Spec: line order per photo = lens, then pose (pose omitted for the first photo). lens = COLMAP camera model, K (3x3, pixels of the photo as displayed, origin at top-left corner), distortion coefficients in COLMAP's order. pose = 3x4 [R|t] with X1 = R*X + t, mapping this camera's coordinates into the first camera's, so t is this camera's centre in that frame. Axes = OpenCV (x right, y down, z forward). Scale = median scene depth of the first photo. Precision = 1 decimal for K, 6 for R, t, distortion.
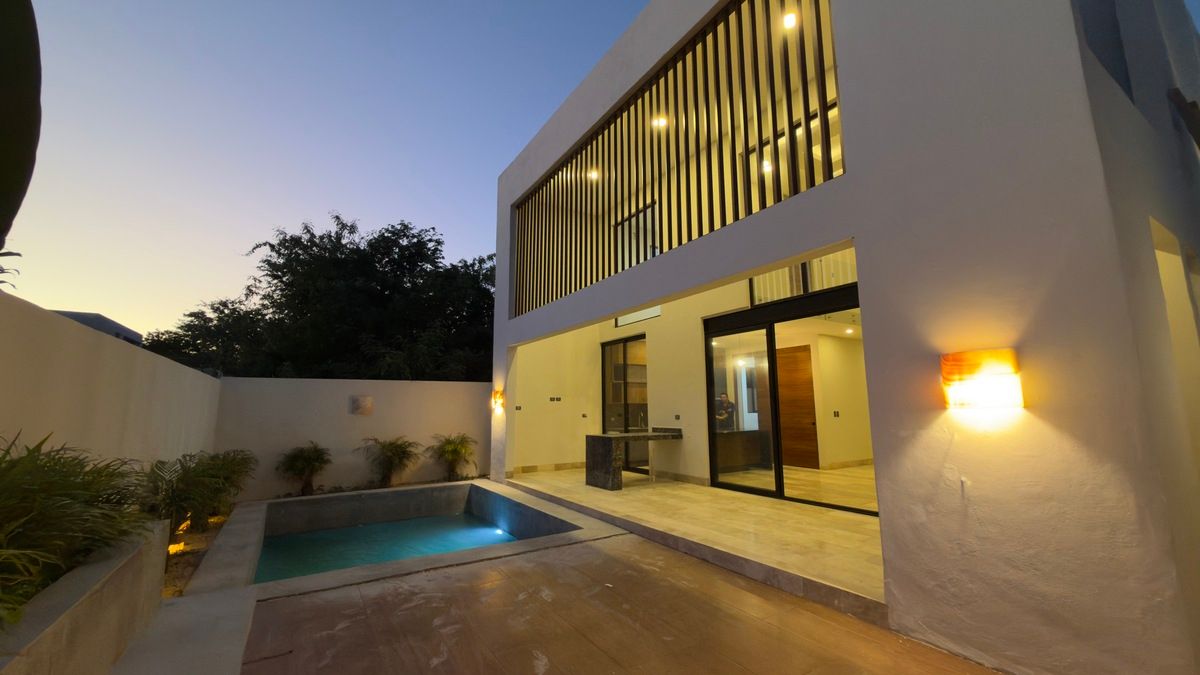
lens RADIAL K [[477.1, 0, 600.6], [0, 477.1, 338.4], [0, 0, 1]] dist [0.000468, 0.000293]
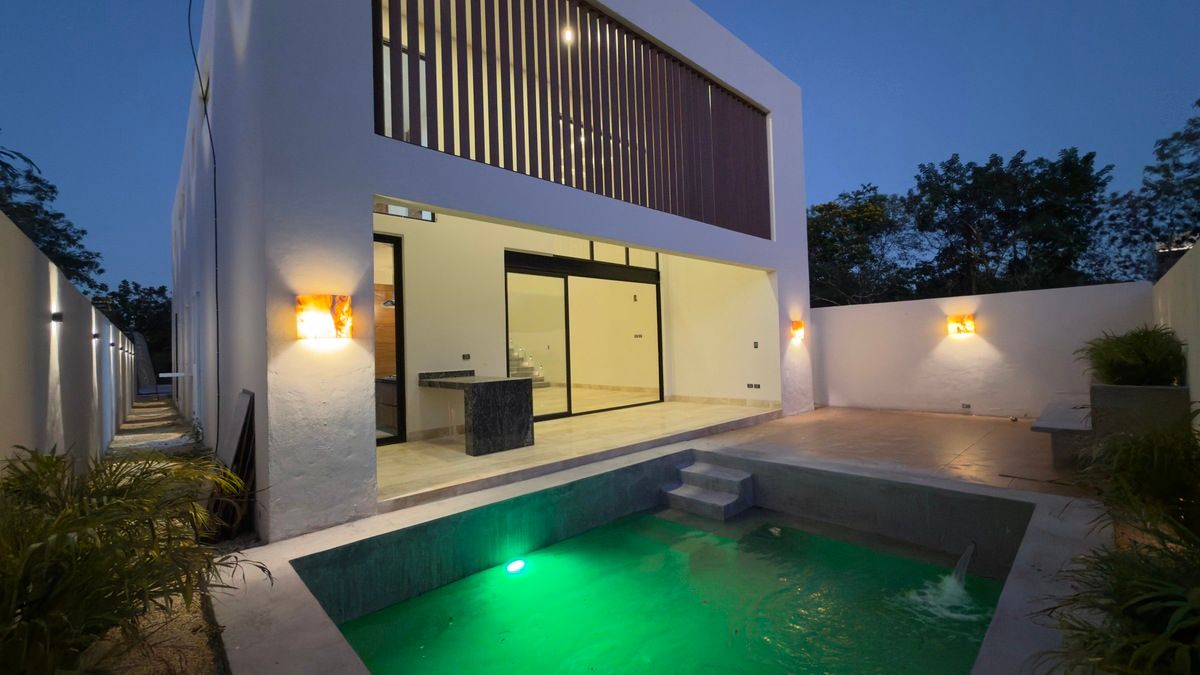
lens RADIAL K [[477.1, 0, 600.6], [0, 477.1, 338.4], [0, 0, 1]] dist [0.000468, 0.000293]
pose [[-0.188935, 0.033495, 0.981418, -0.747730], [-0.119408, 0.991218, -0.056817, 0.165514], [-0.974703, -0.127924, -0.183276, 1.007442]]
